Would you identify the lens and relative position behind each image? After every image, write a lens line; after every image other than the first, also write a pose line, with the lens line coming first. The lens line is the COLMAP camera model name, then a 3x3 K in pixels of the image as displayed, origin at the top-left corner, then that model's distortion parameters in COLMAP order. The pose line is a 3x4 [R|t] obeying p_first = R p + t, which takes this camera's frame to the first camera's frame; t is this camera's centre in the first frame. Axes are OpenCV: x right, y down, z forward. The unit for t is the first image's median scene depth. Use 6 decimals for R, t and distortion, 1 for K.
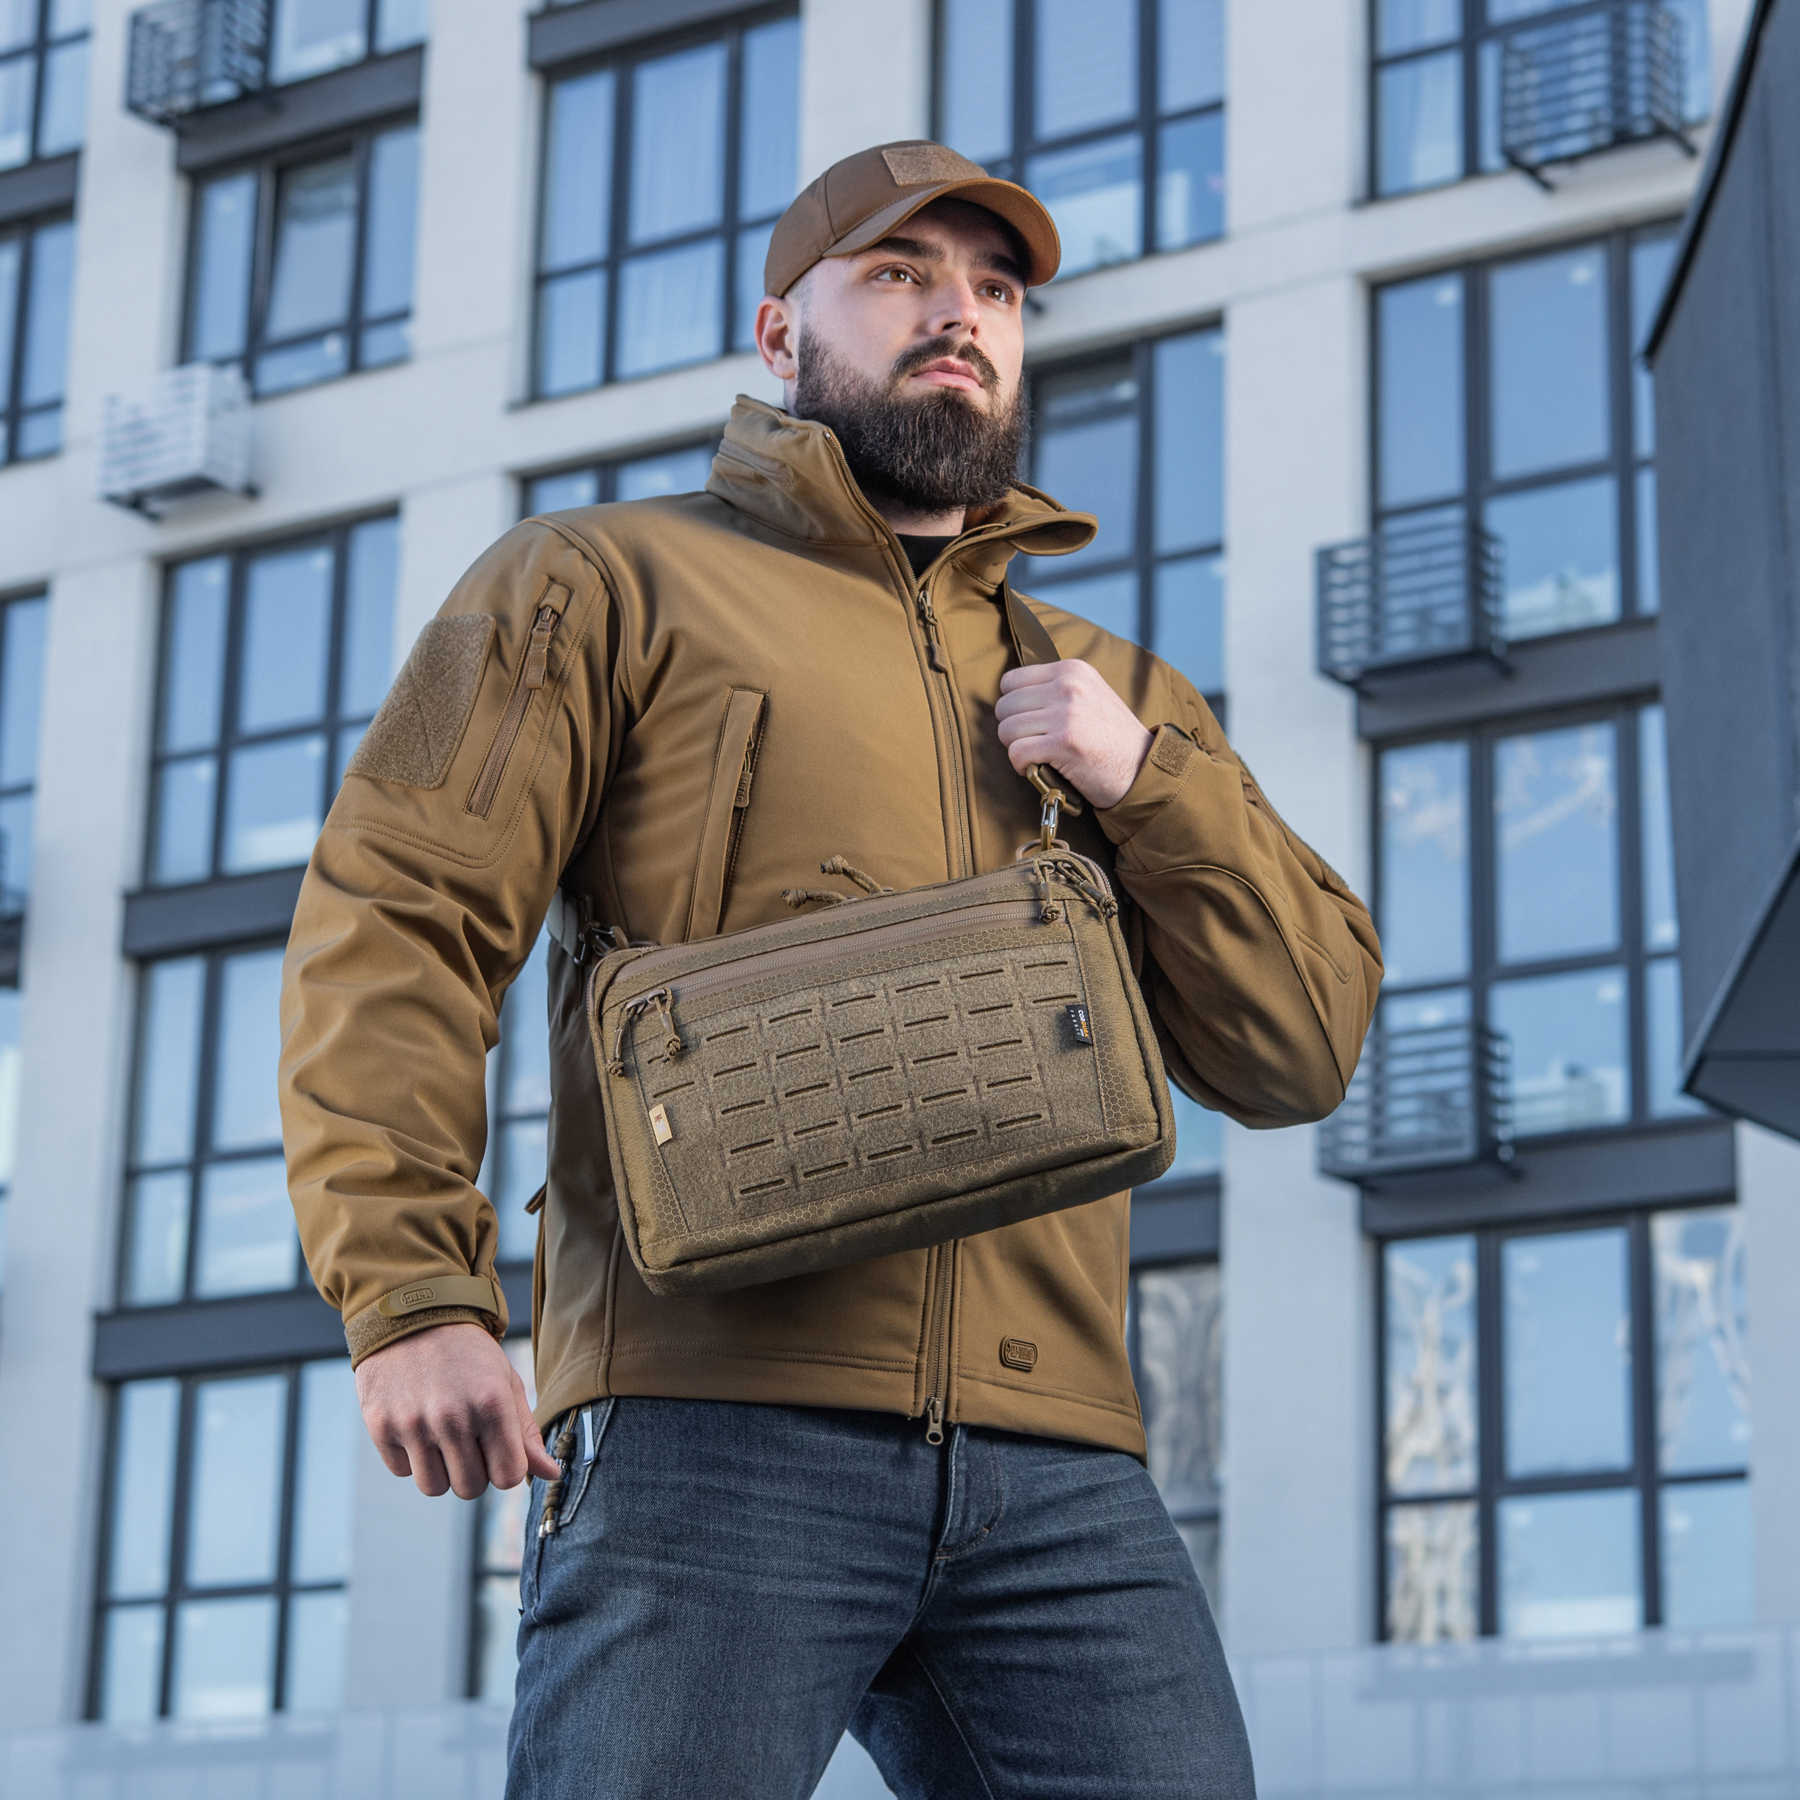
lens RADIAL K [[4686.7, 0, 814.3], [0, 4686.7, 900.1], [0, 0, 1]] dist [0.000754, -0.170877]
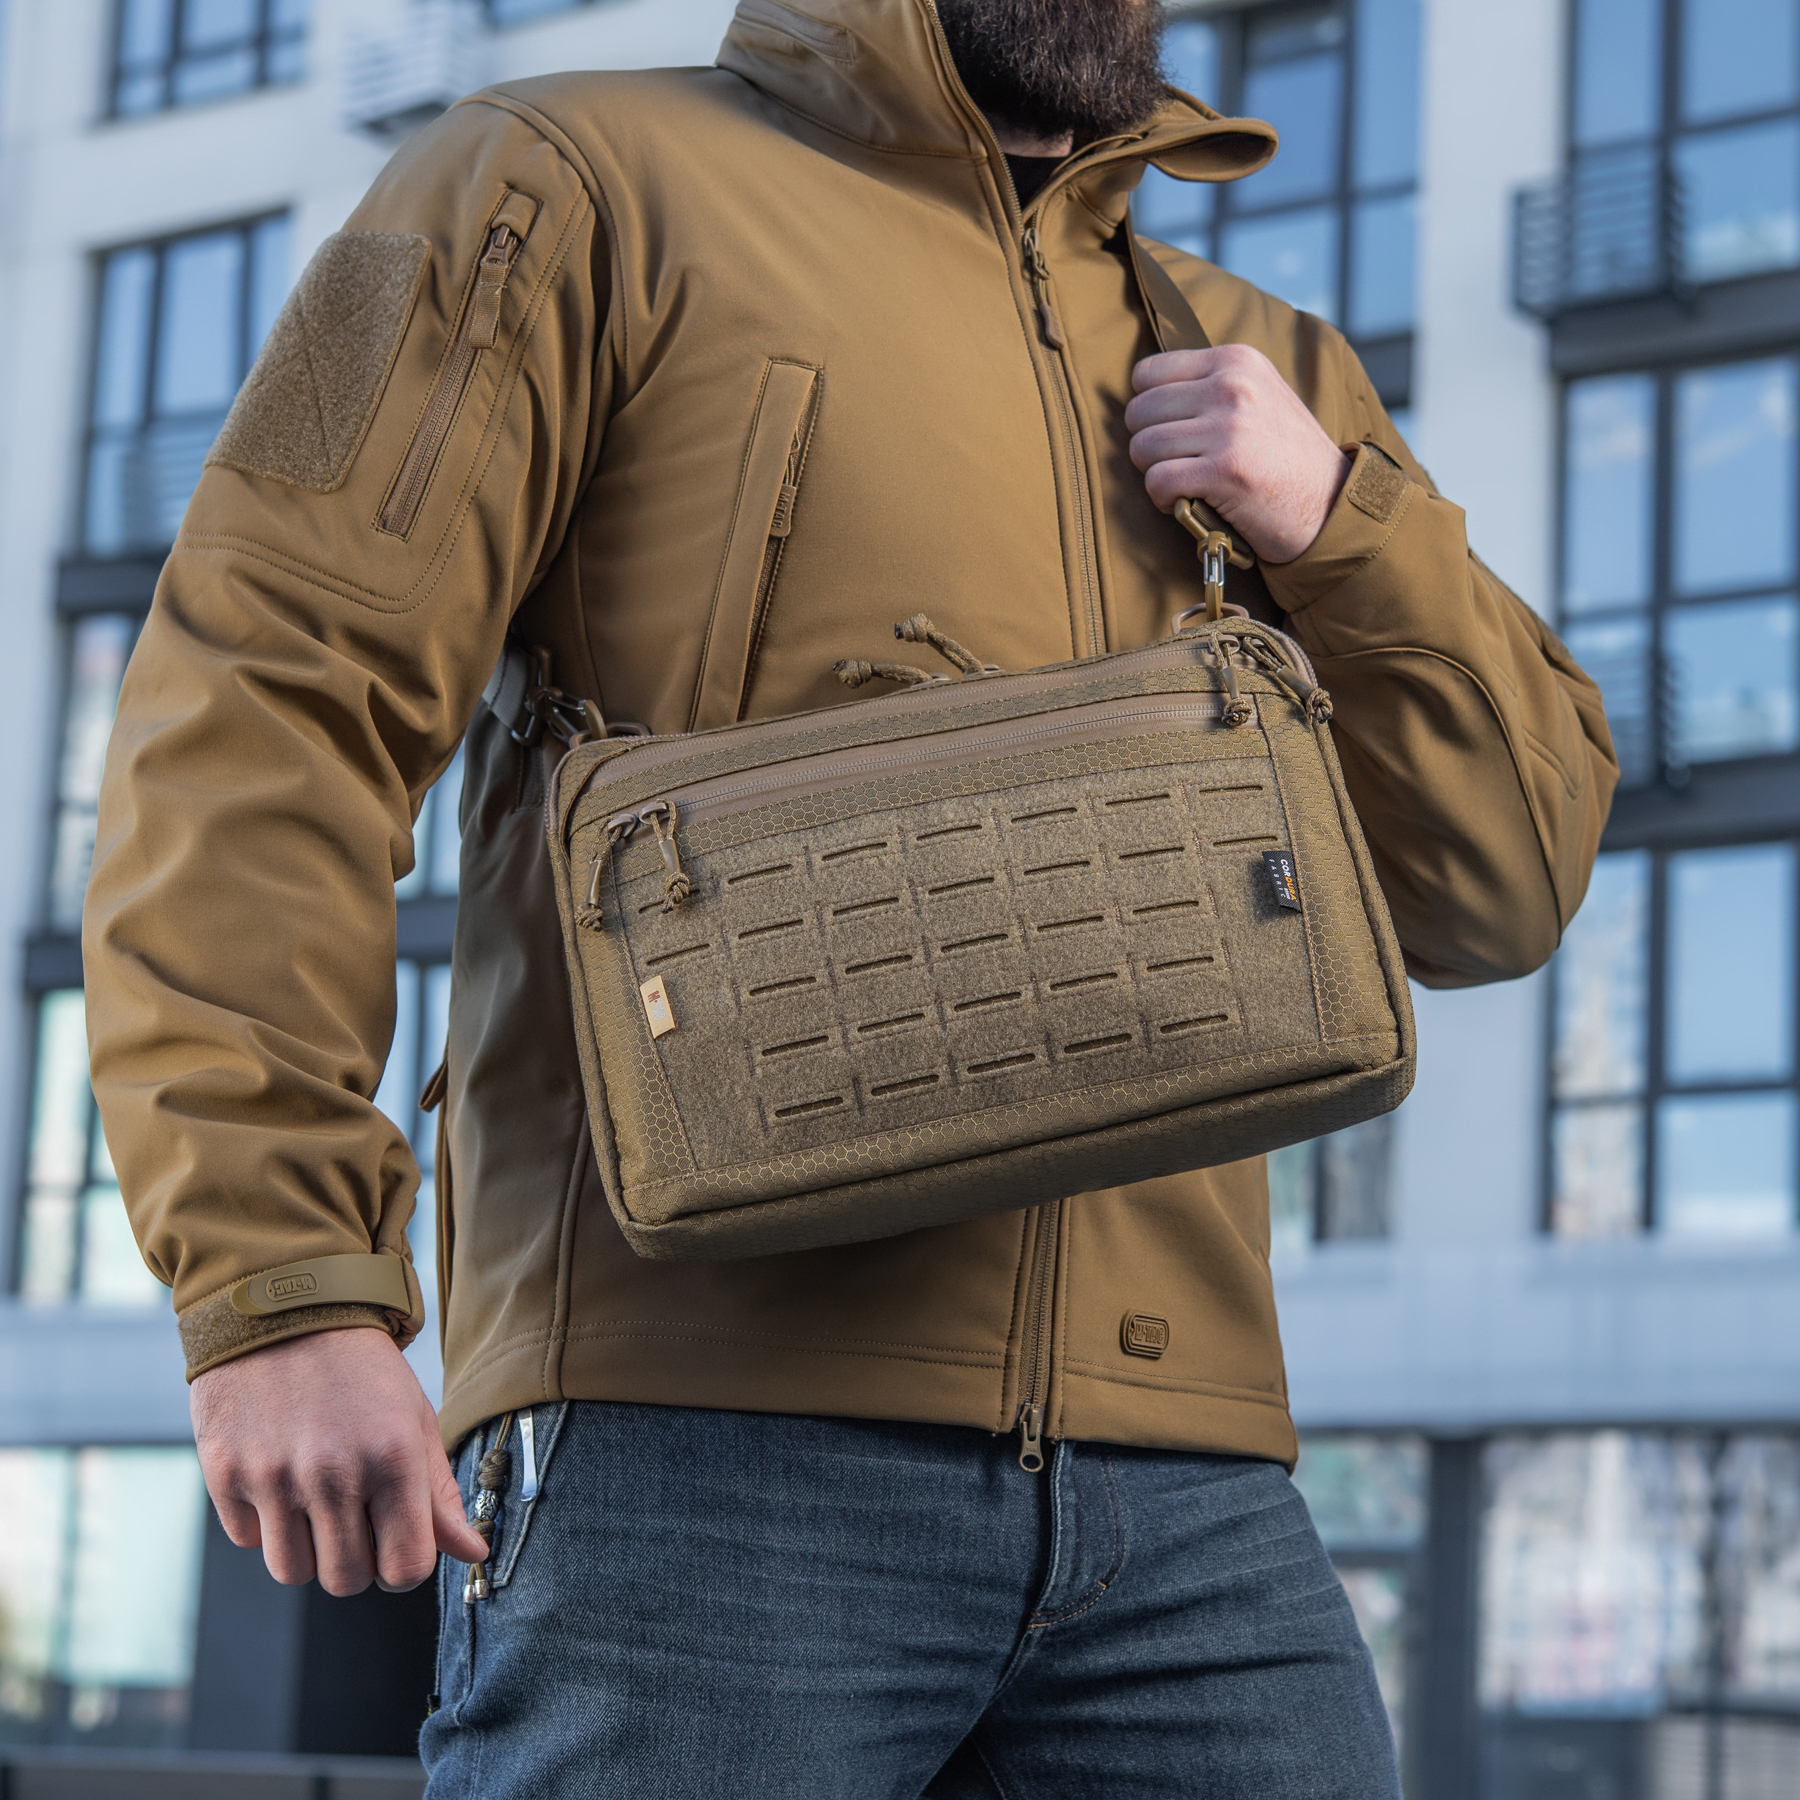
lens RADIAL K [[4452.0, 0, 971.3], [0, 4452.0, 903.1], [0, 0, 1]] dist [-0.006862, 0.435806]
pose [[0.995957, 0.035093, 0.082698, -0.041340], [-0.040589, 0.997011, 0.065740, -0.010748], [-0.080144, -0.068831, 0.994404, 0.362027]]
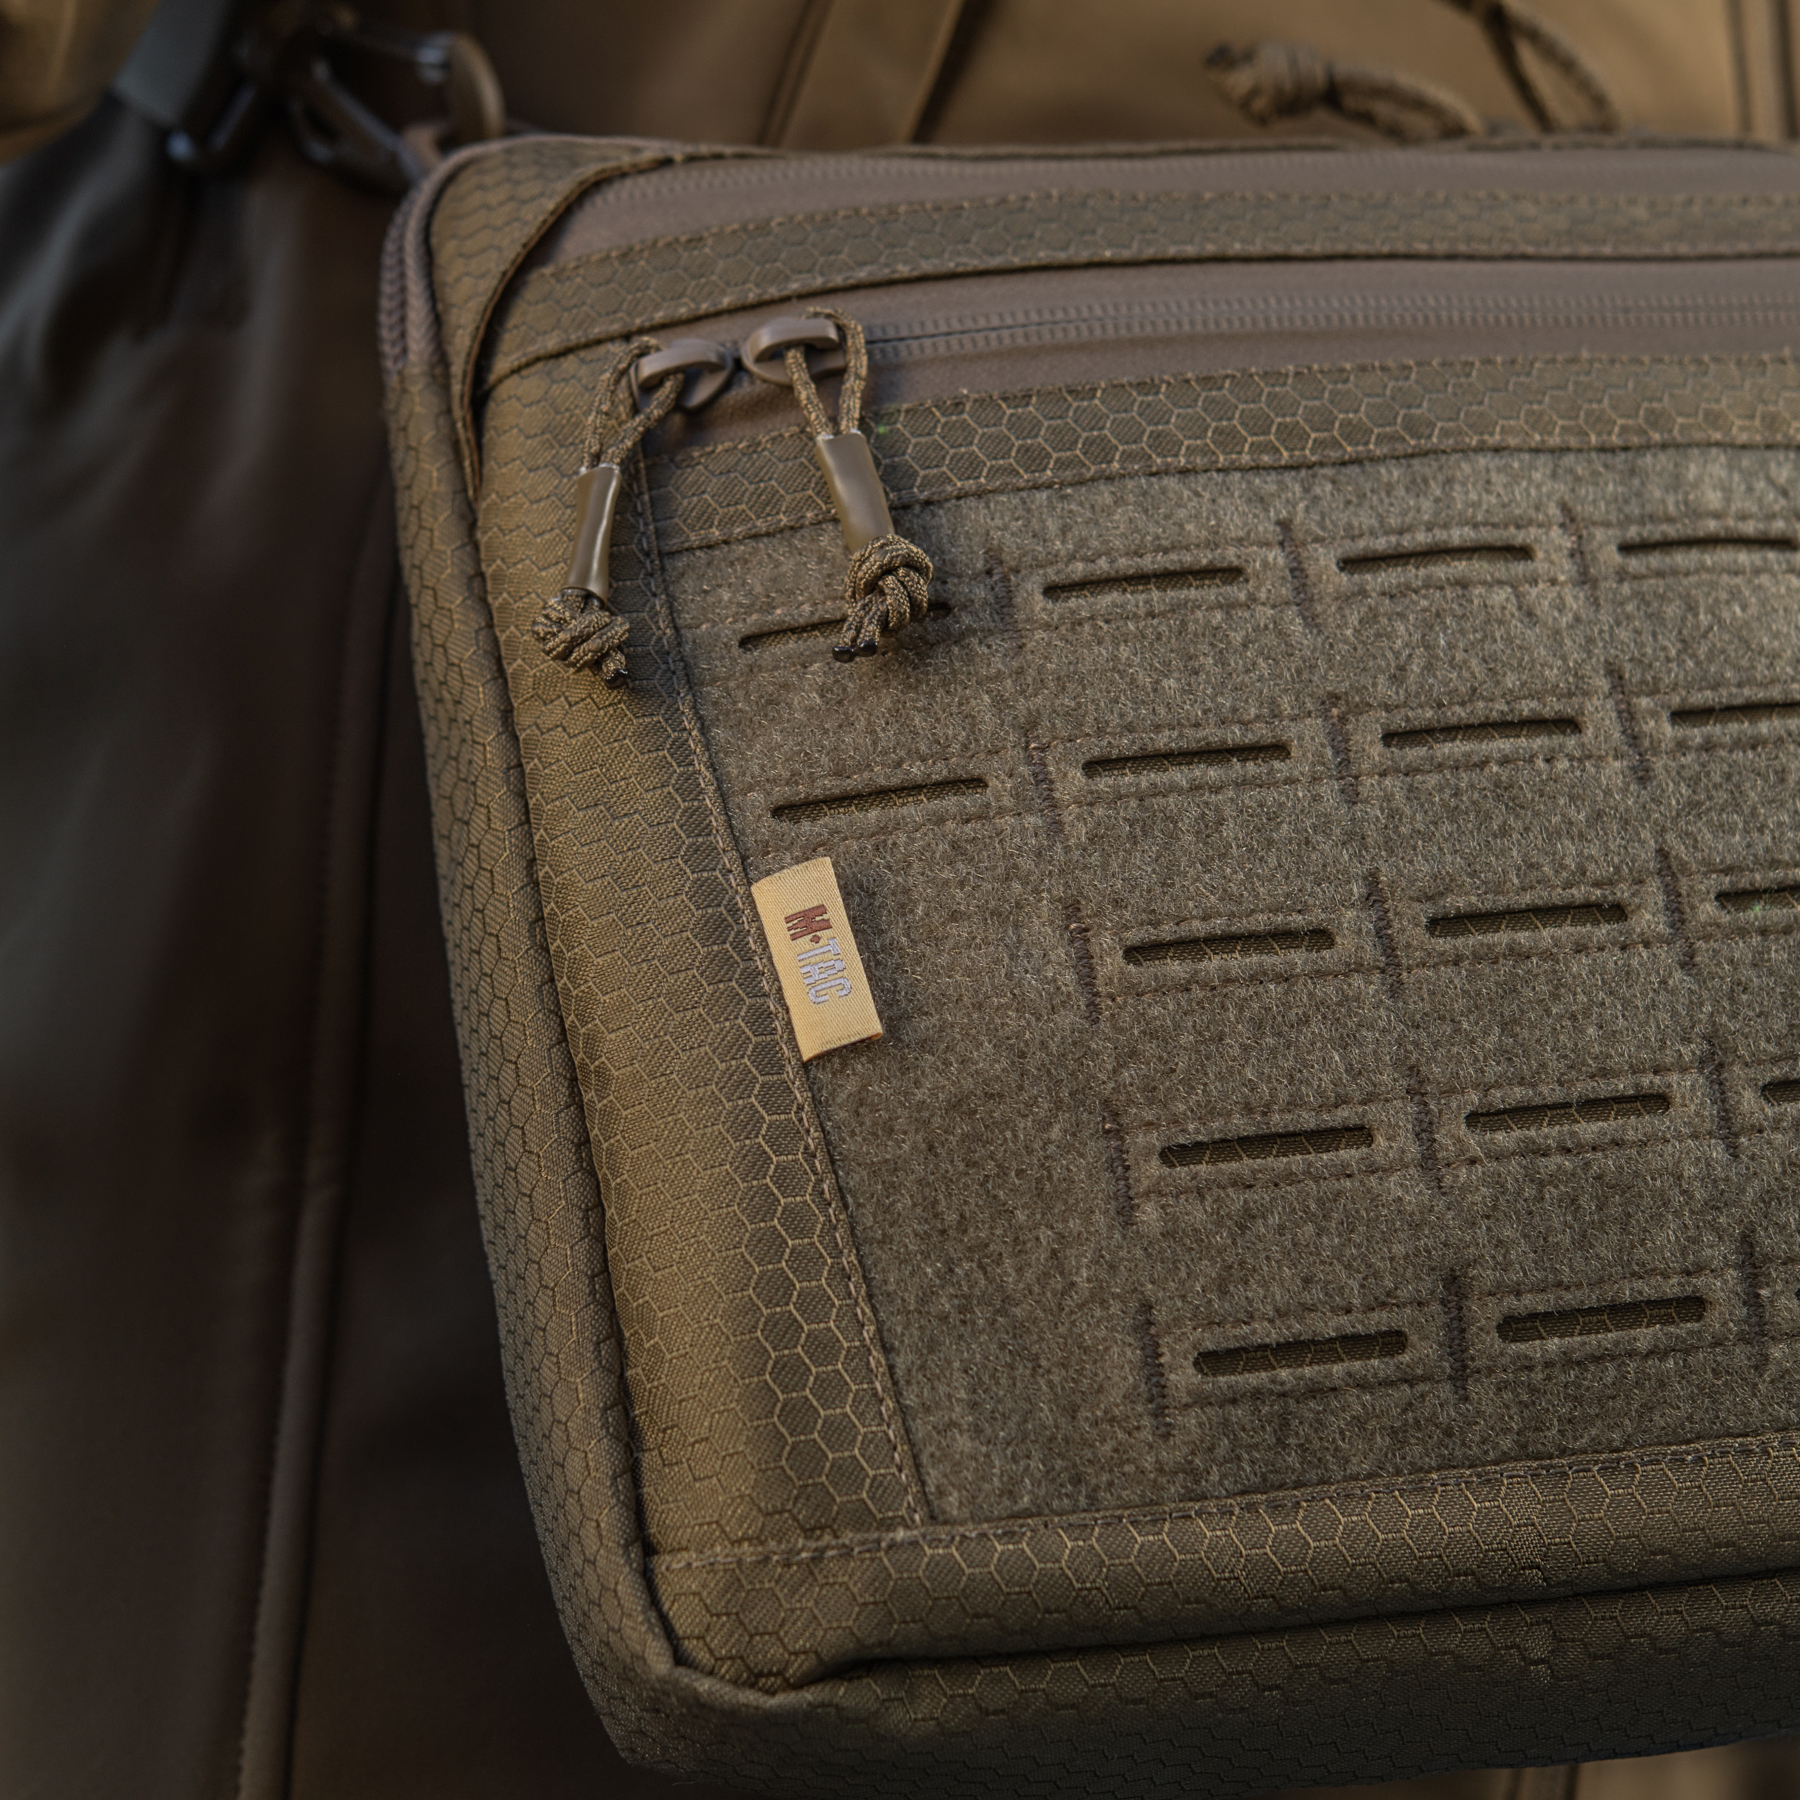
lens RADIAL K [[4686.7, 0, 814.3], [0, 4686.7, 900.1], [0, 0, 1]] dist [0.000754, -0.170877]
pose [[0.932244, 0.171143, 0.318798, -0.098630], [-0.192239, 0.980699, 0.035677, 0.038197], [-0.306539, -0.094545, 0.947151, 0.806564]]
